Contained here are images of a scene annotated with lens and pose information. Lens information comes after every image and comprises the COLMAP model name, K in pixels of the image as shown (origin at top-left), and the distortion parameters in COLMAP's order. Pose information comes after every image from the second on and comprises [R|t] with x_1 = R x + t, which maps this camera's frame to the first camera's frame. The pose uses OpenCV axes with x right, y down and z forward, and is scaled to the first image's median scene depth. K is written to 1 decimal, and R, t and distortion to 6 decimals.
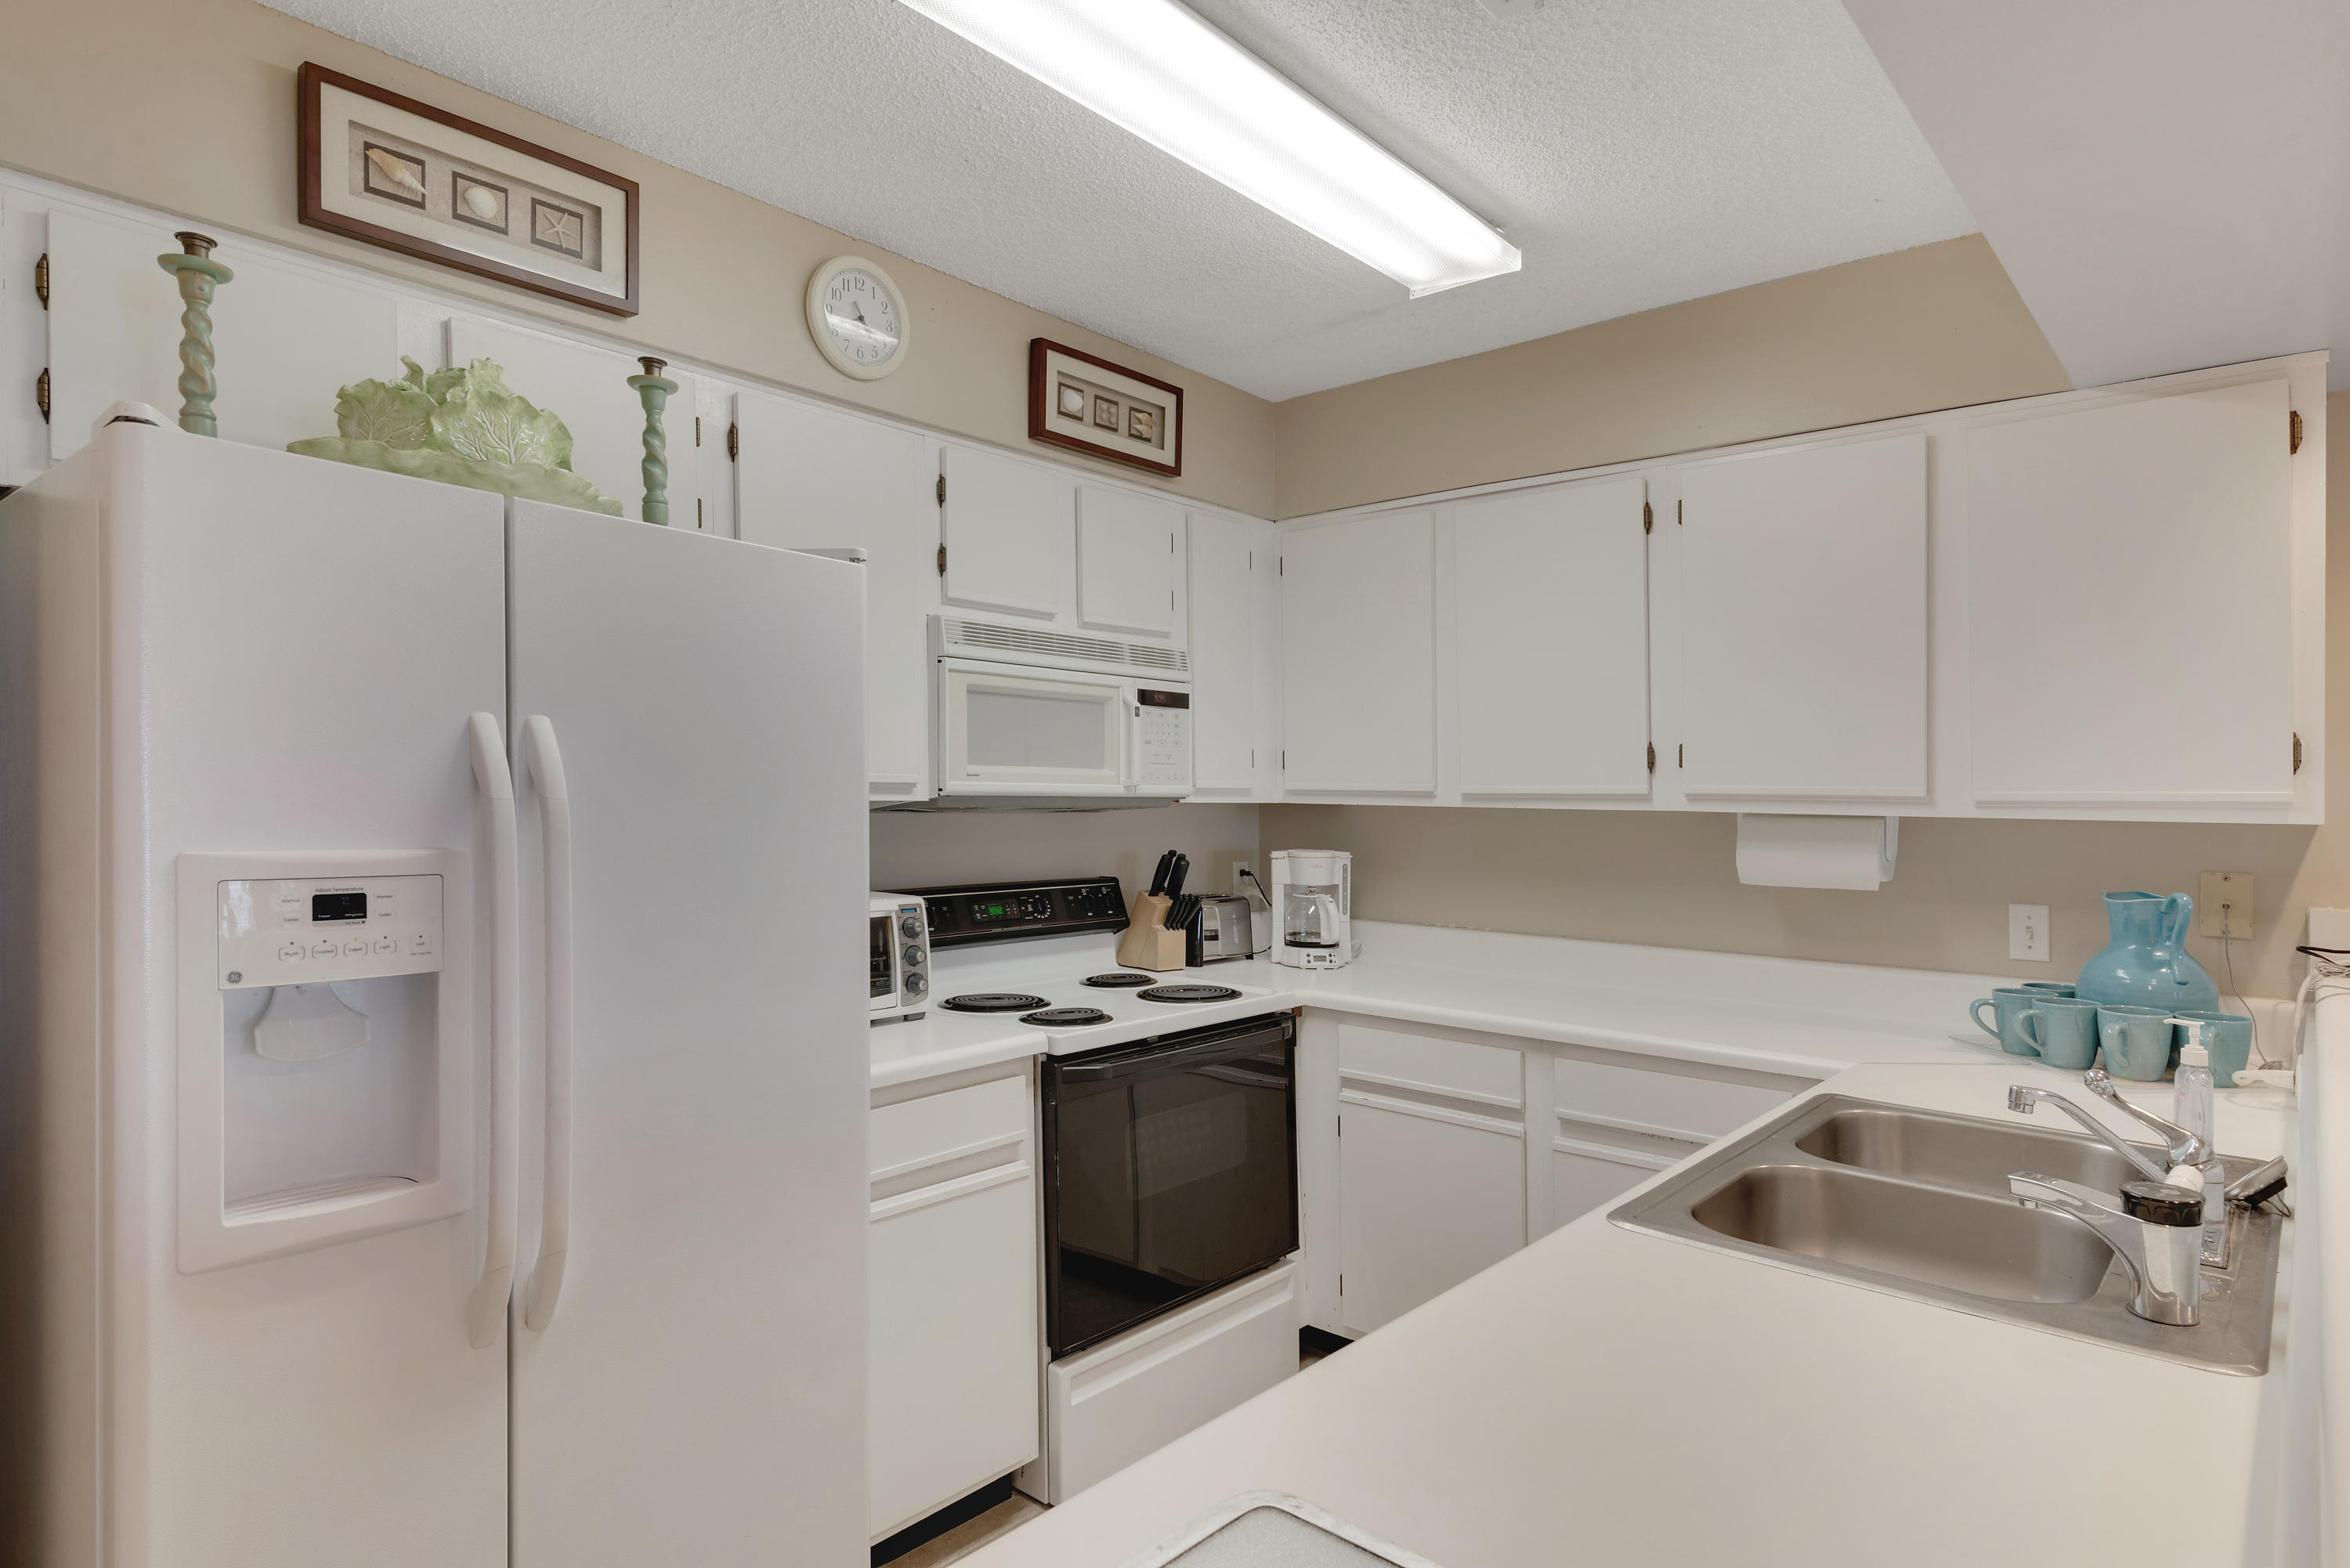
lens RADIAL K [[1290.6, 0, 1185.3], [0, 1290.6, 813.2], [0, 0, 1]] dist [0.030984, -0.014159]
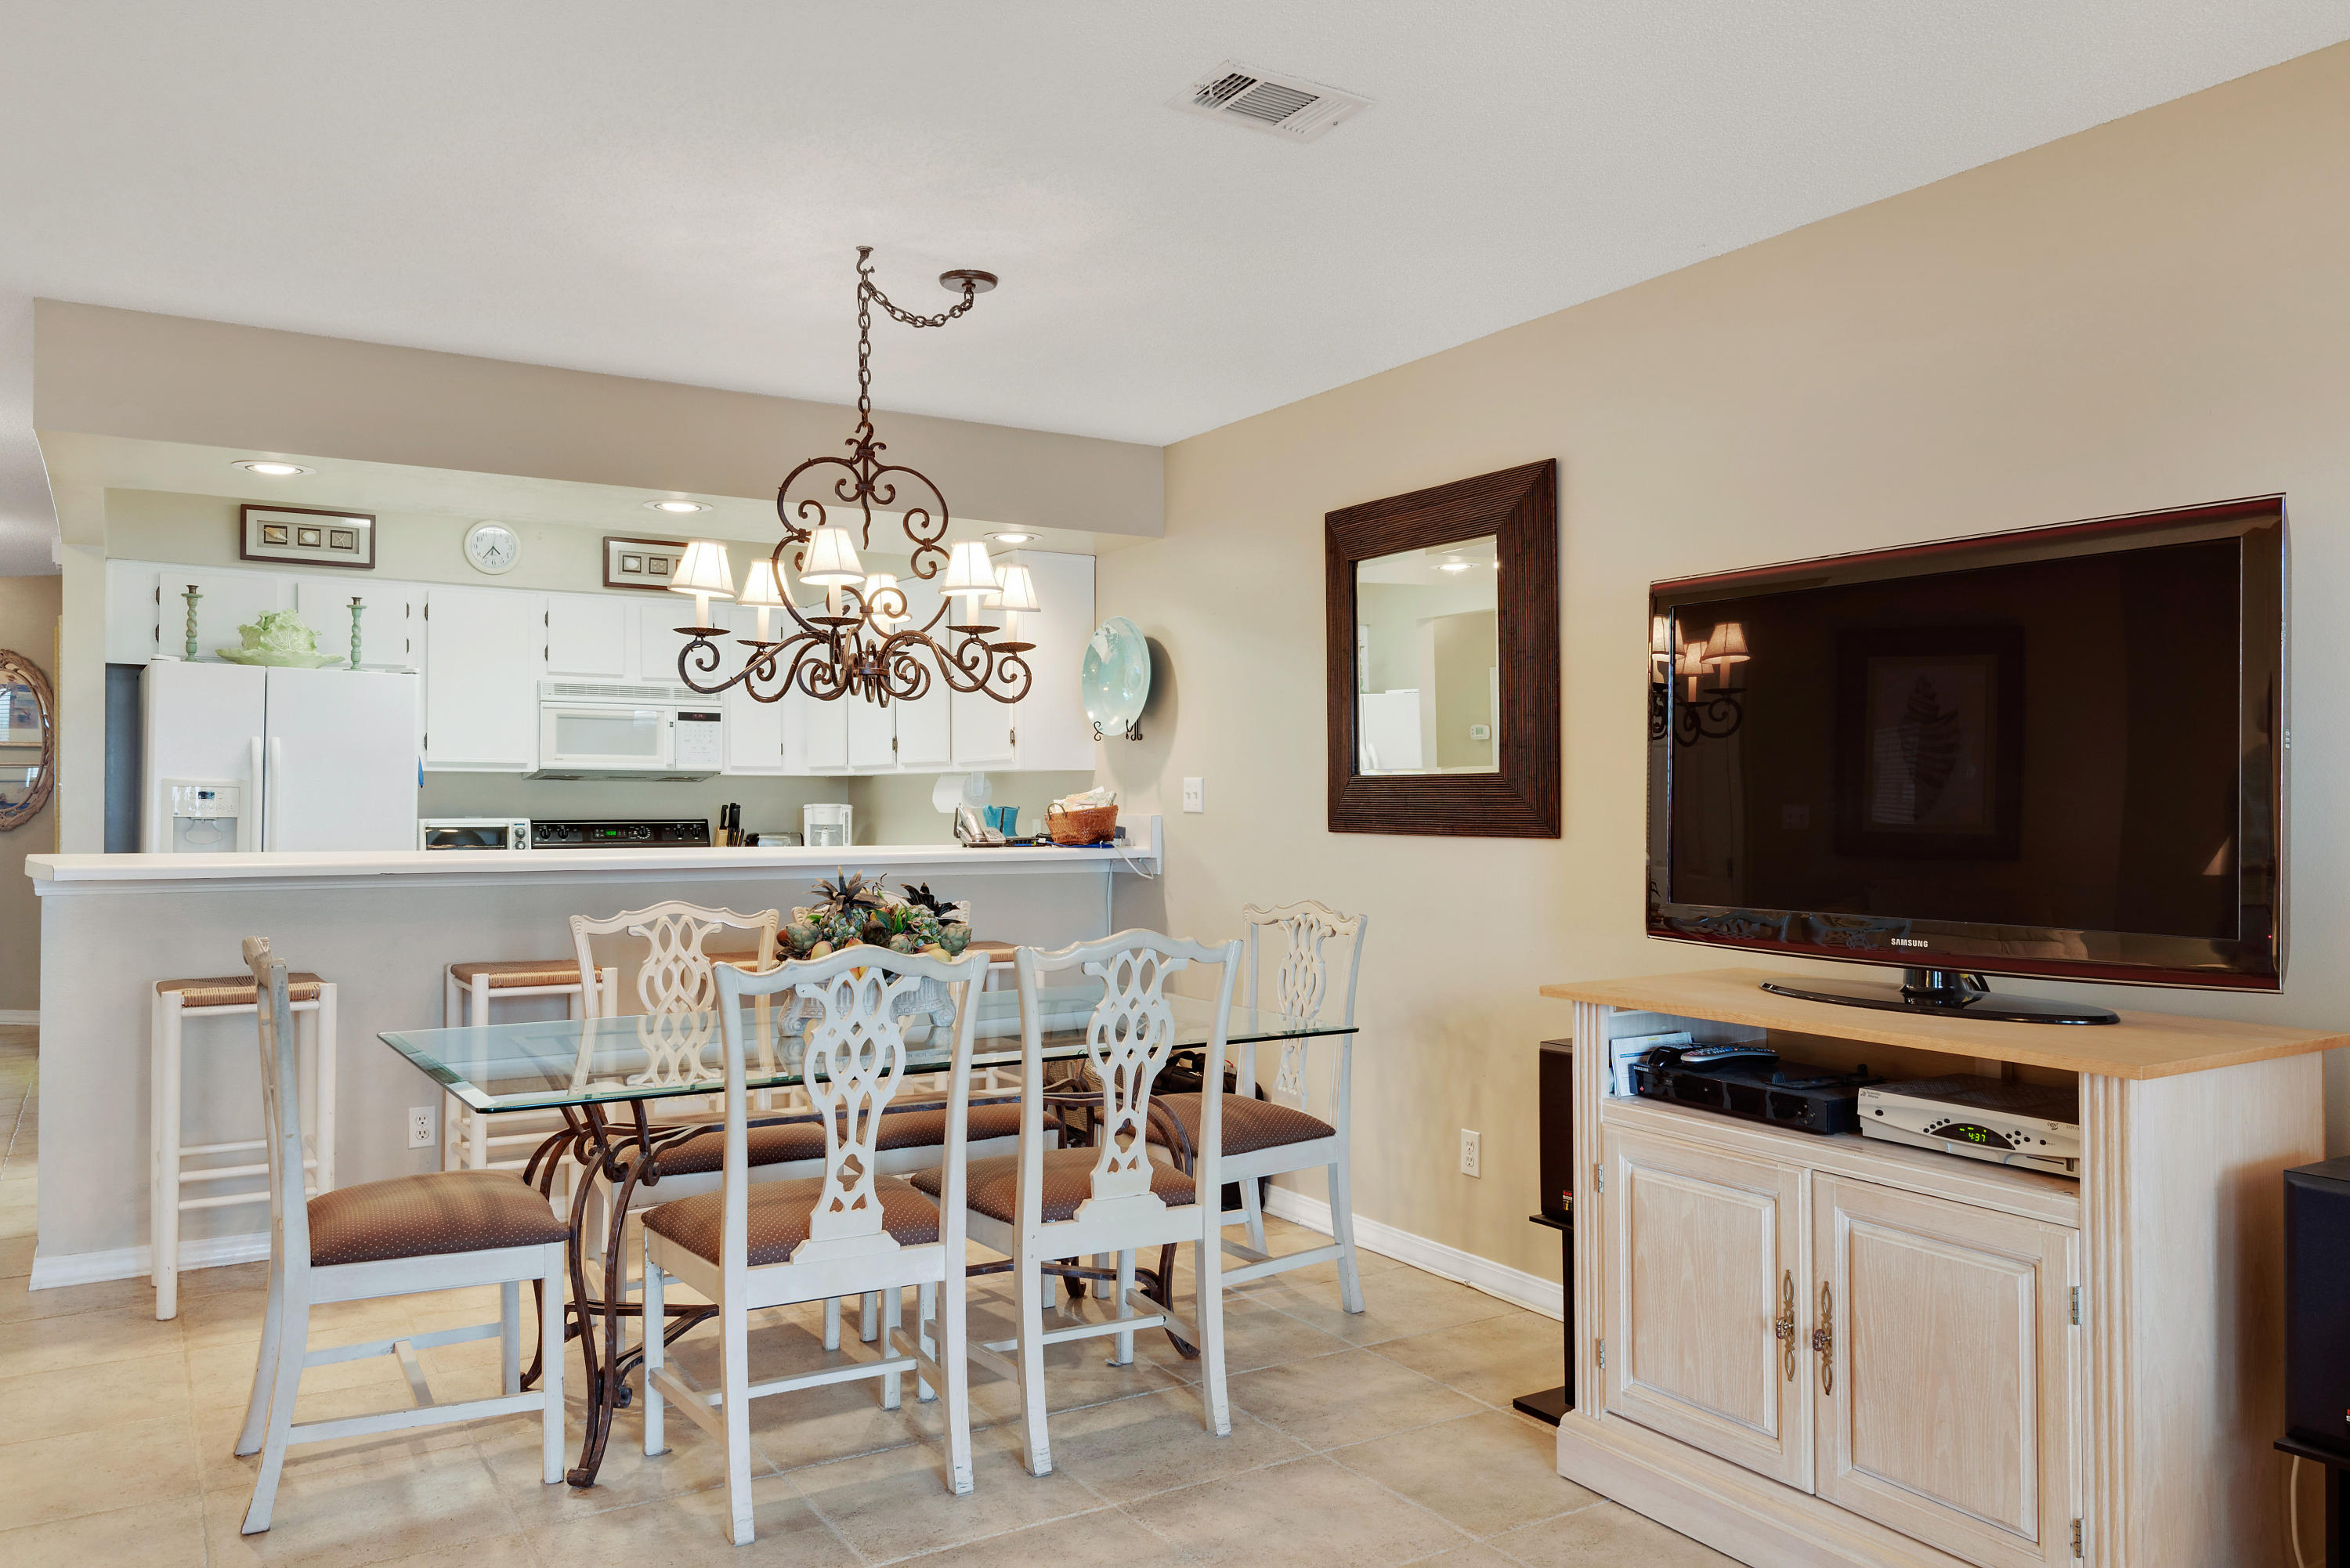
lens RADIAL K [[1699.3, 0, 1219.5], [0, 1699.3, 776.9], [0, 0, 1]] dist [-0.003045, -0.003216]
pose [[0.962455, -0.015214, -0.271013, 1.482043], [0.006051, 0.999382, -0.034614, 0.092021], [0.271373, 0.031675, 0.961953, -1.215939]]
